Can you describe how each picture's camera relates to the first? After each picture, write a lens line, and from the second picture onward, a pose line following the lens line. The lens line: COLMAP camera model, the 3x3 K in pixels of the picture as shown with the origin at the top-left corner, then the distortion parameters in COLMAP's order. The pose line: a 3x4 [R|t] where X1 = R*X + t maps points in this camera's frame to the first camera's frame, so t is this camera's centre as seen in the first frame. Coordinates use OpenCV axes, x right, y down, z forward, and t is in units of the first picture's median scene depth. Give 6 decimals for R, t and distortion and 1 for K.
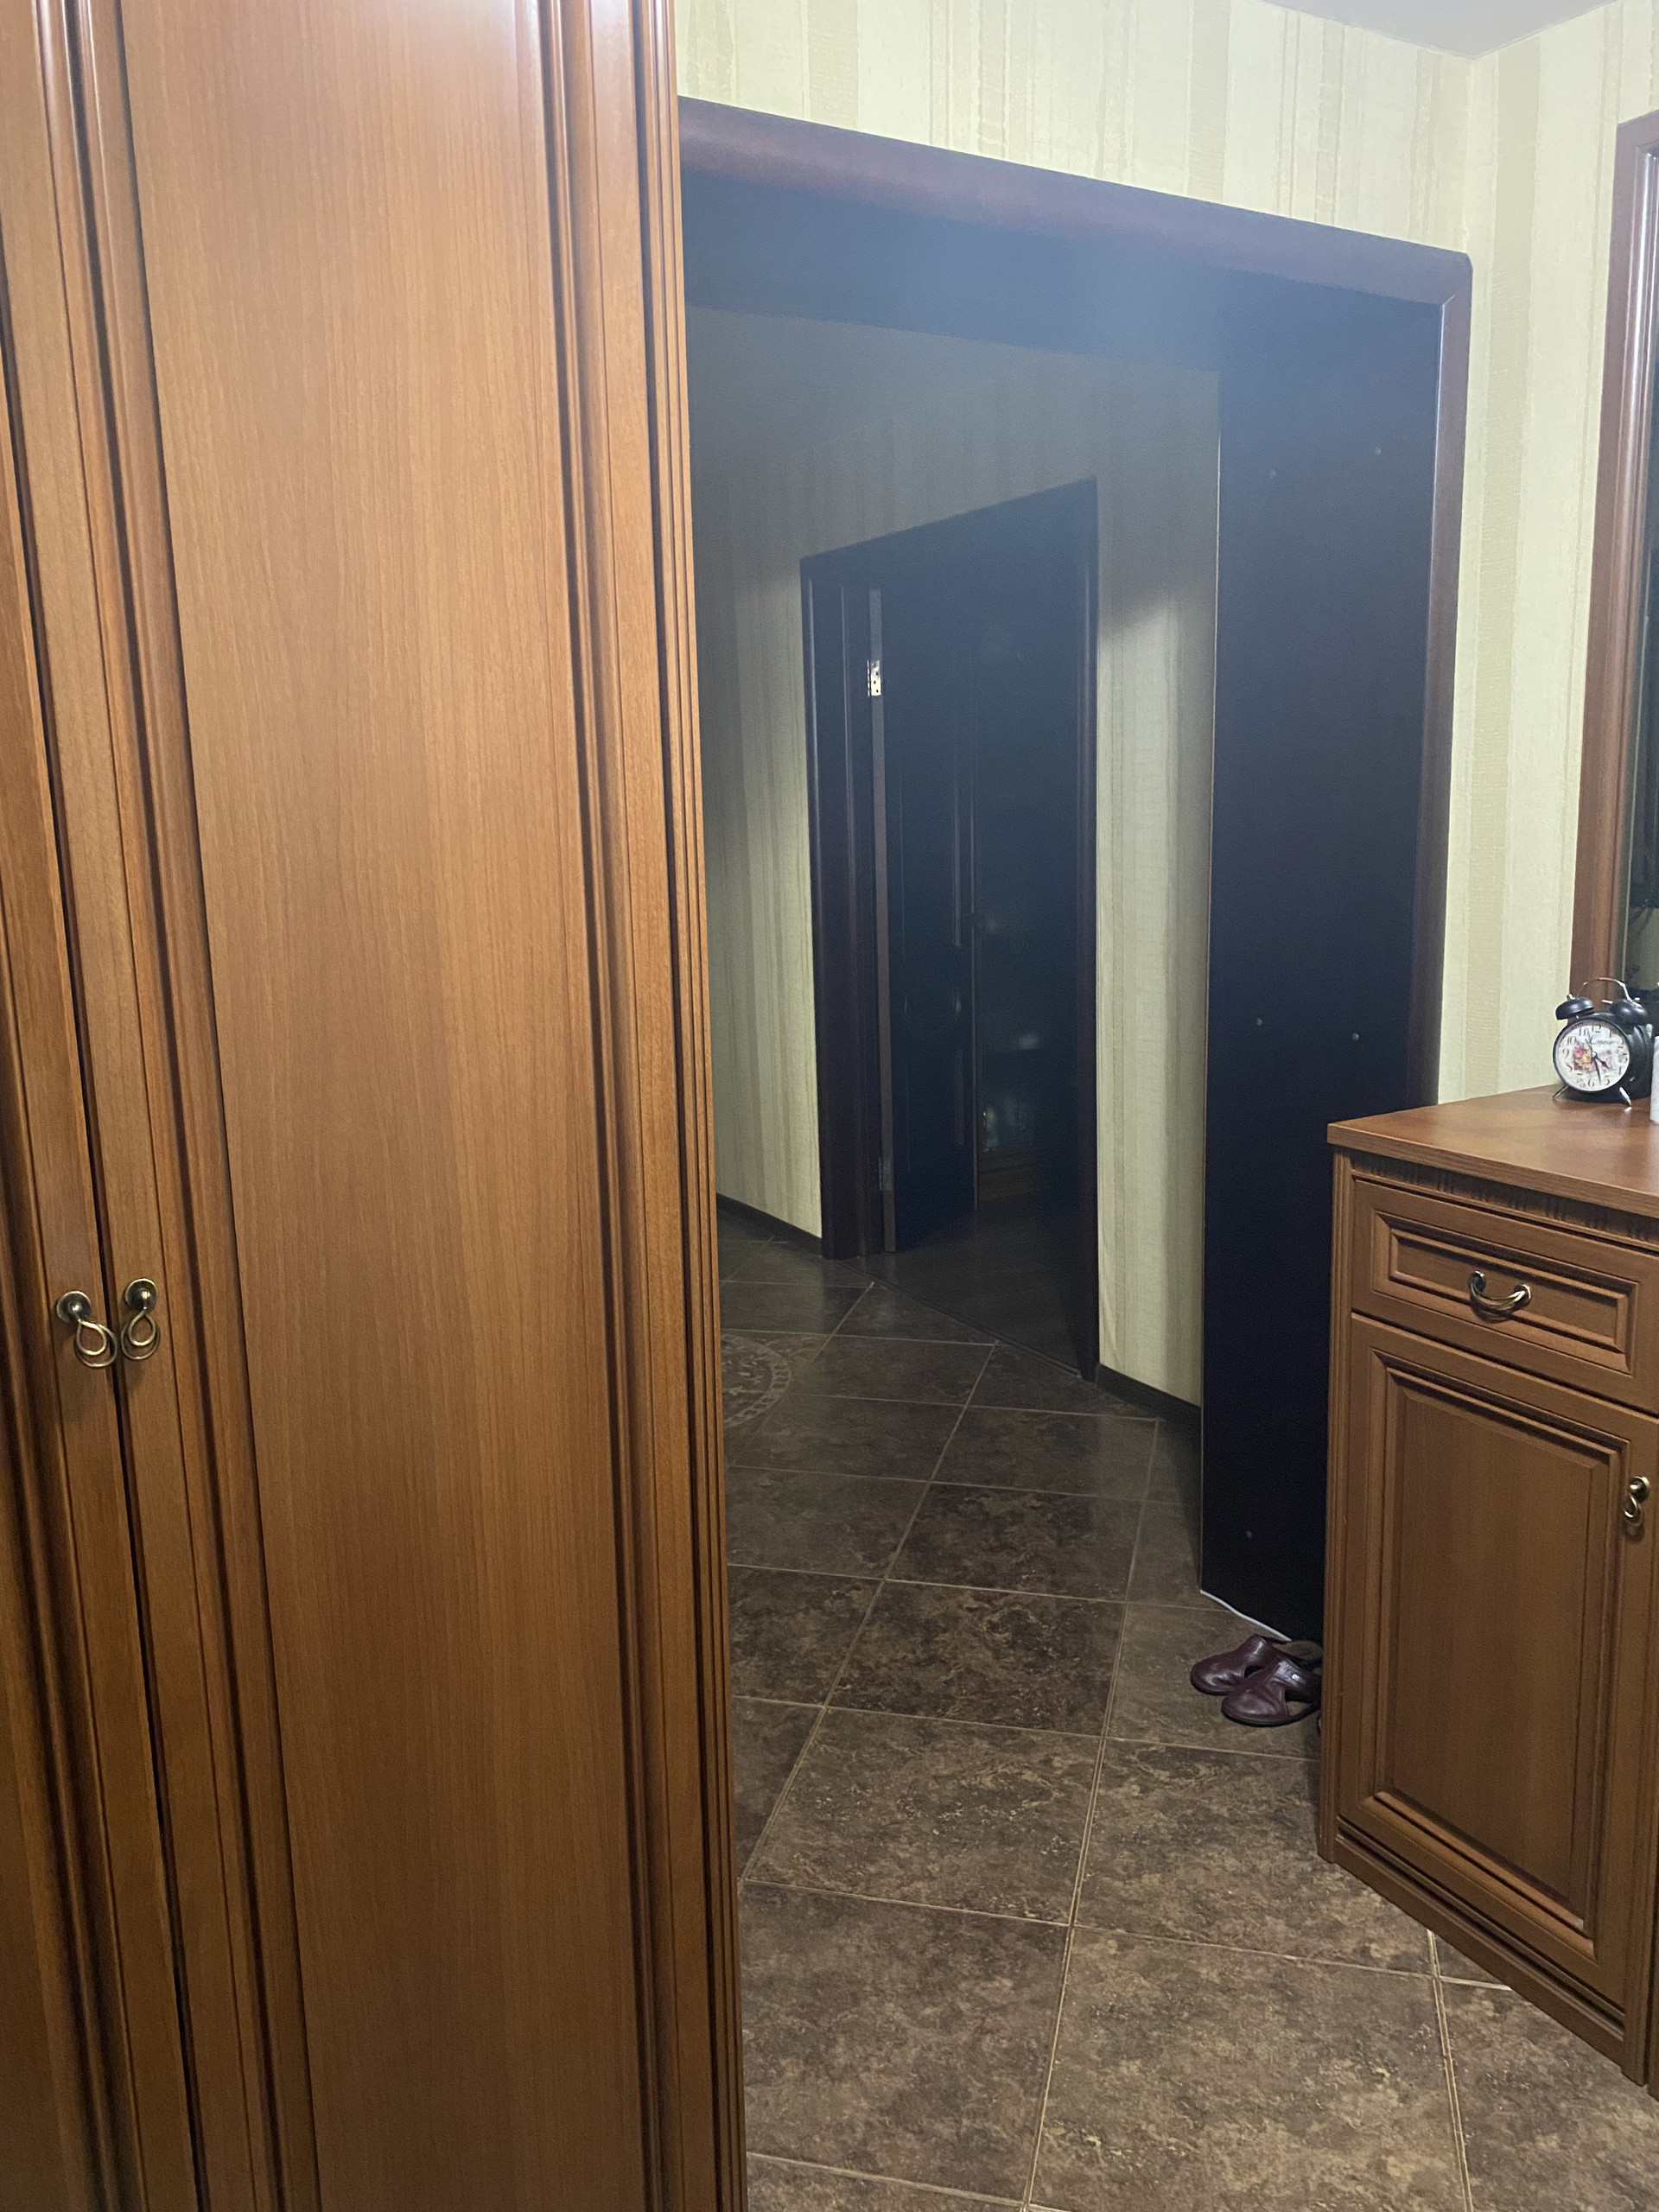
lens RADIAL K [[1668.0, 0, 830.5], [0, 1668.0, 1105.4], [0, 0, 1]] dist [0.047399, -0.046472]
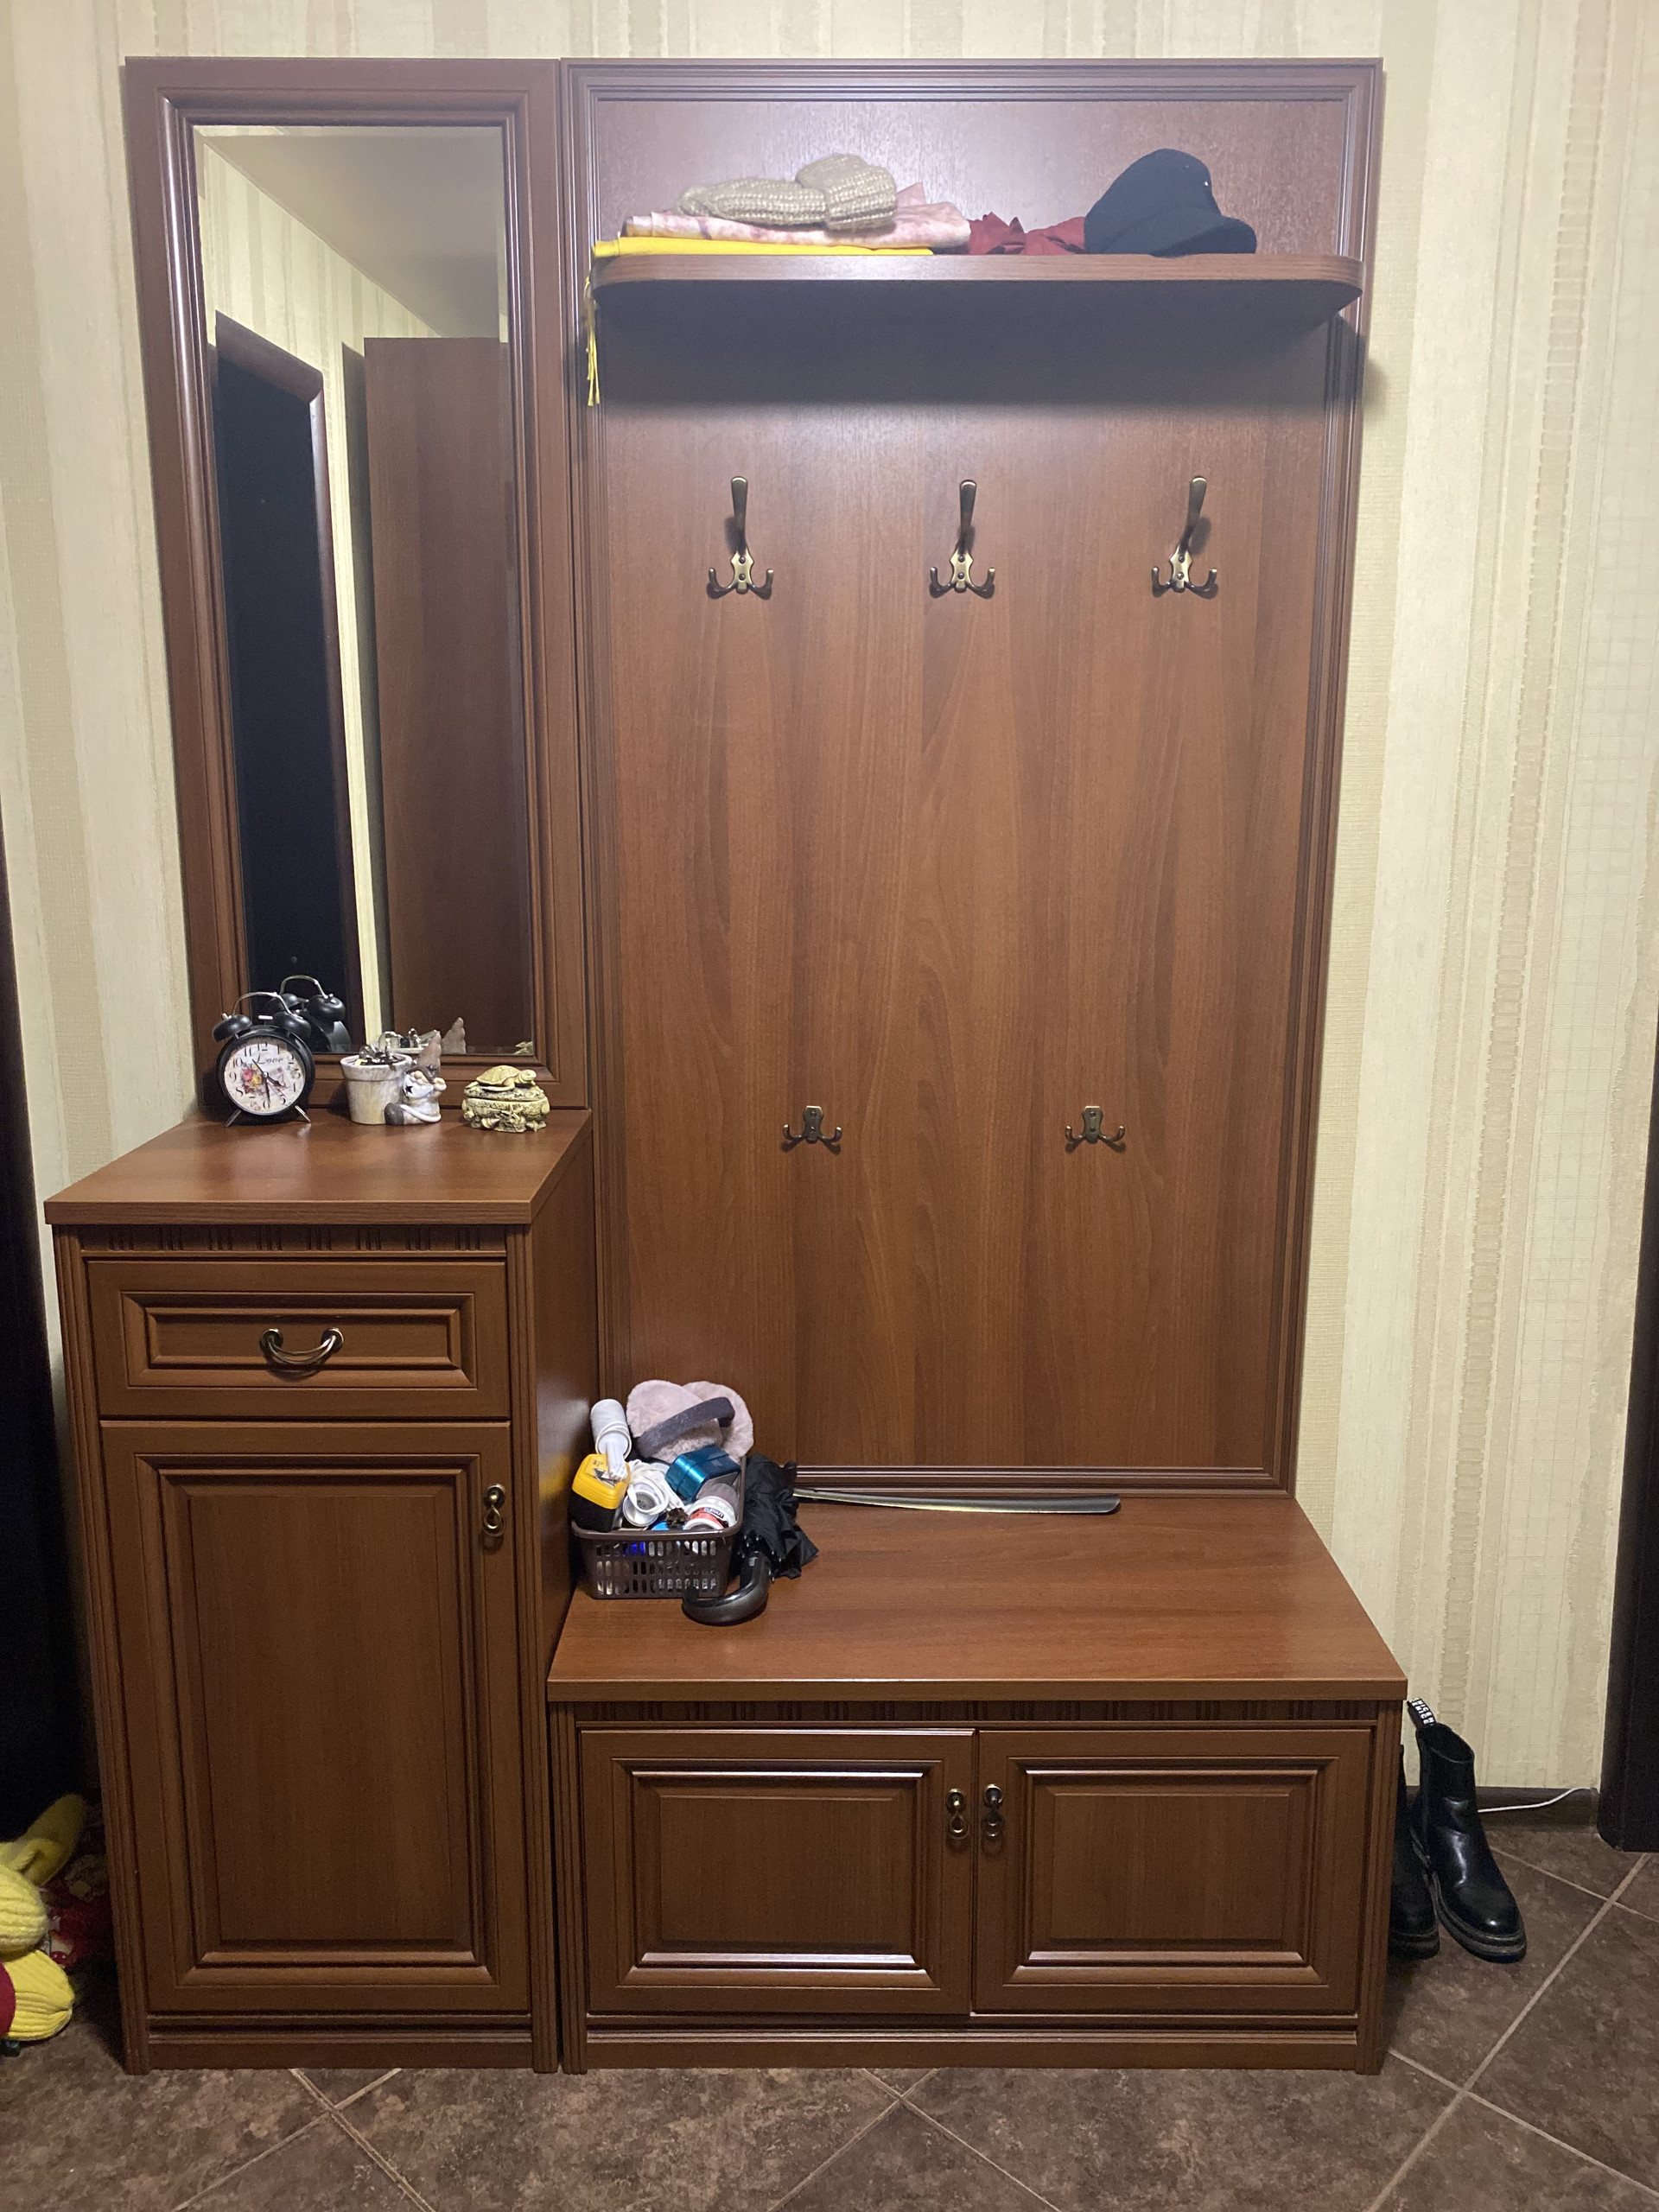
lens RADIAL K [[1668.0, 0, 822.8], [0, 1668.0, 1102.5], [0, 0, 1]] dist [0.047399, -0.046472]
pose [[0.489197, -0.141640, 0.860595, -0.205534], [0.148292, 0.985866, 0.077963, -0.042560], [-0.859474, 0.089480, 0.503287, 0.268668]]
